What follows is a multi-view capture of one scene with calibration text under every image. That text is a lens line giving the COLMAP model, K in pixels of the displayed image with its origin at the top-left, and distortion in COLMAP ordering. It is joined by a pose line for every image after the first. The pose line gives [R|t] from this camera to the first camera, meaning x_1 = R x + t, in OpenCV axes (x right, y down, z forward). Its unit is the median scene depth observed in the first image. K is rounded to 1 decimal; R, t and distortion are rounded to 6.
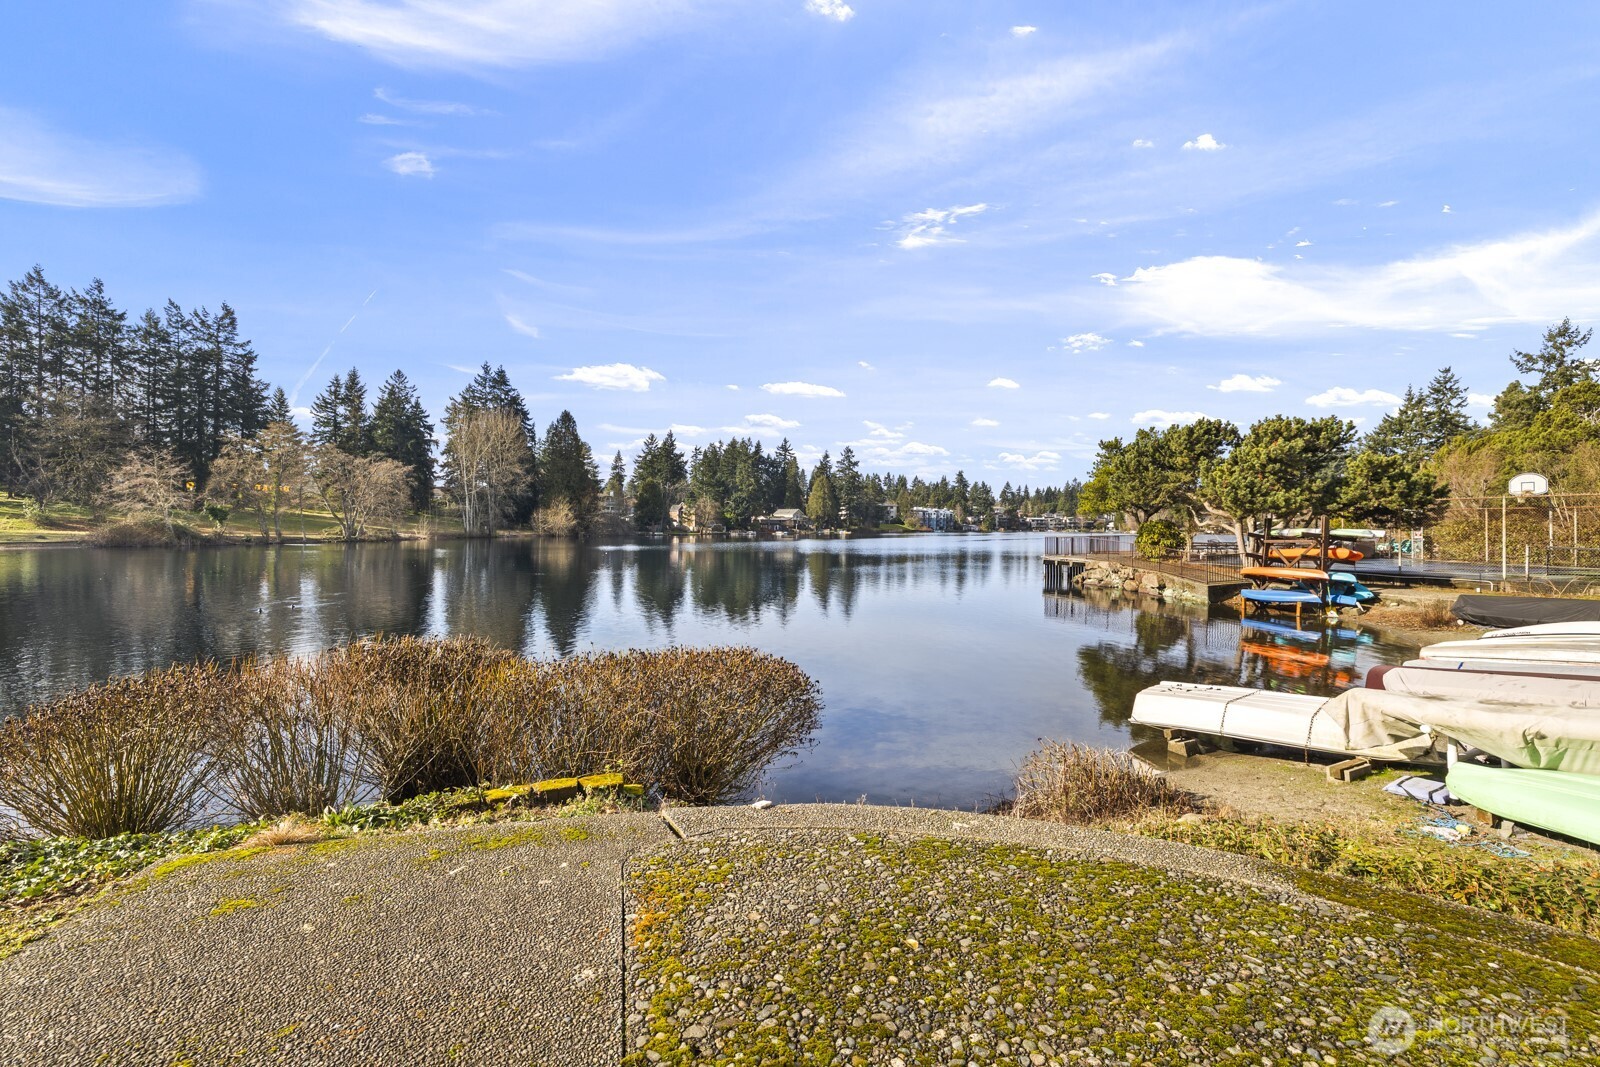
lens RADIAL K [[674.9, 0, 800.3], [0, 674.9, 526.3], [0, 0, 1]] dist [-0.001094, 0.001003]
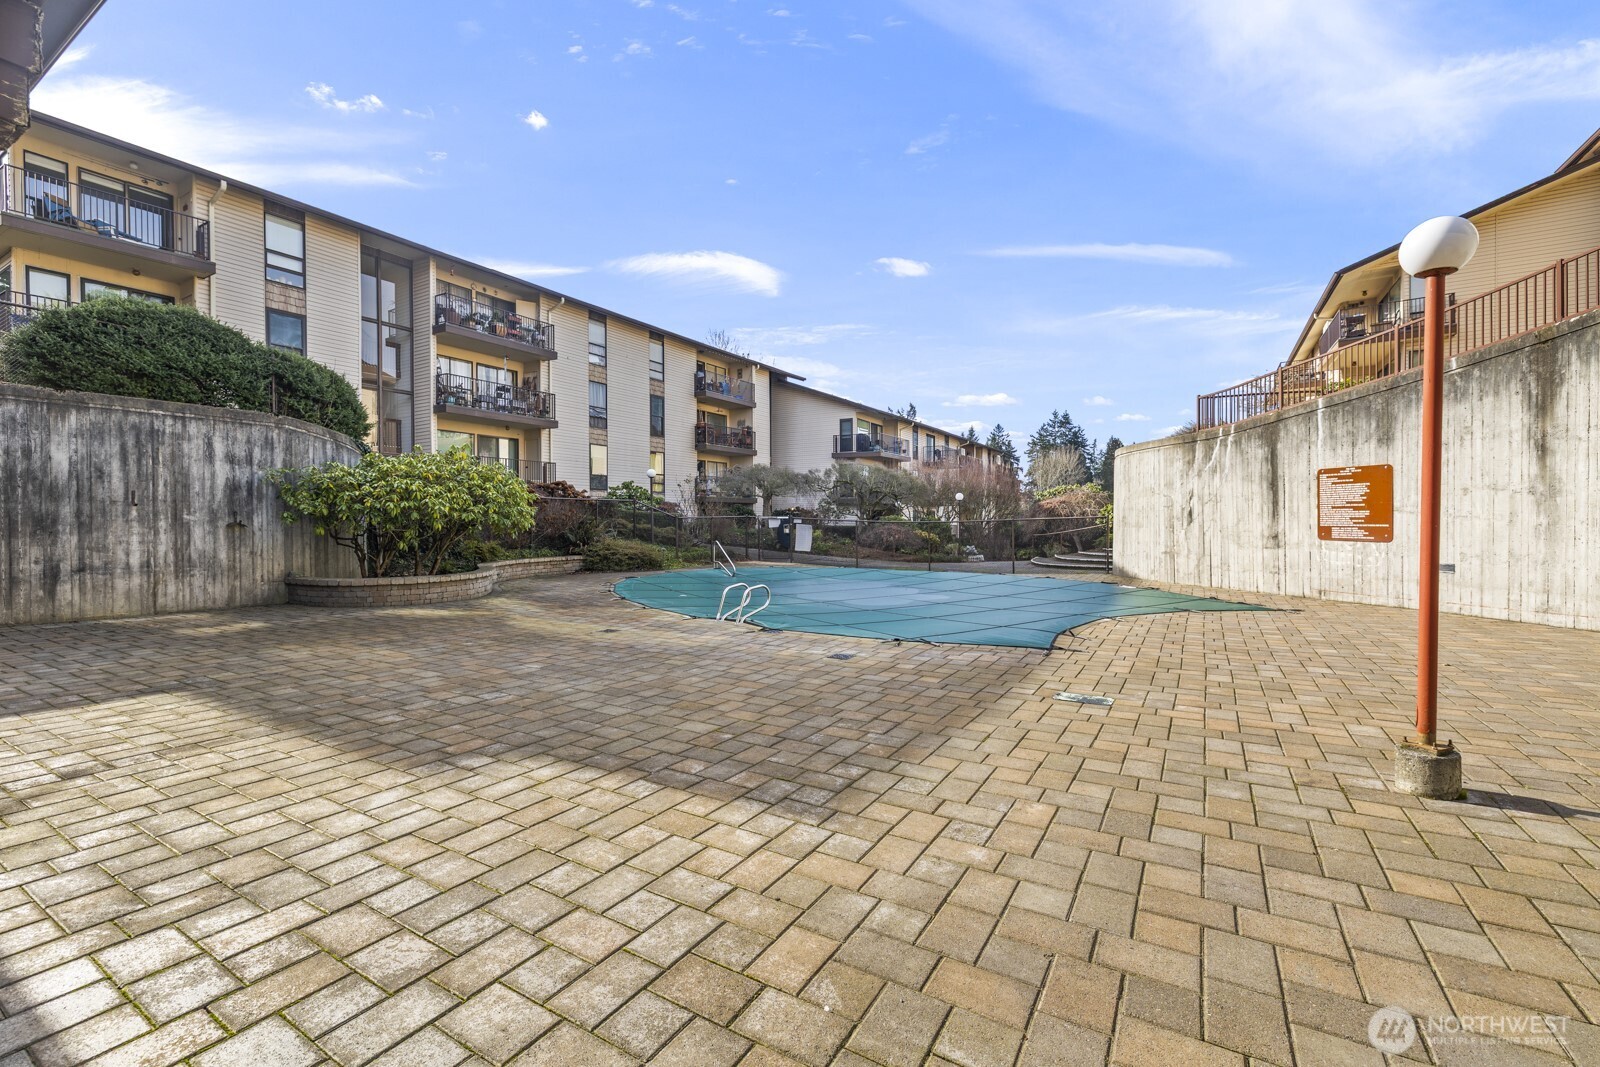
lens RADIAL K [[674.9, 0, 805.9], [0, 674.9, 531.7], [0, 0, 1]] dist [-0.001094, 0.001003]
pose [[0.702437, -0.002816, -0.711740, 0.157186], [0.009729, 0.999937, 0.005646, -0.006214], [0.711679, -0.010891, 0.702420, -0.333490]]
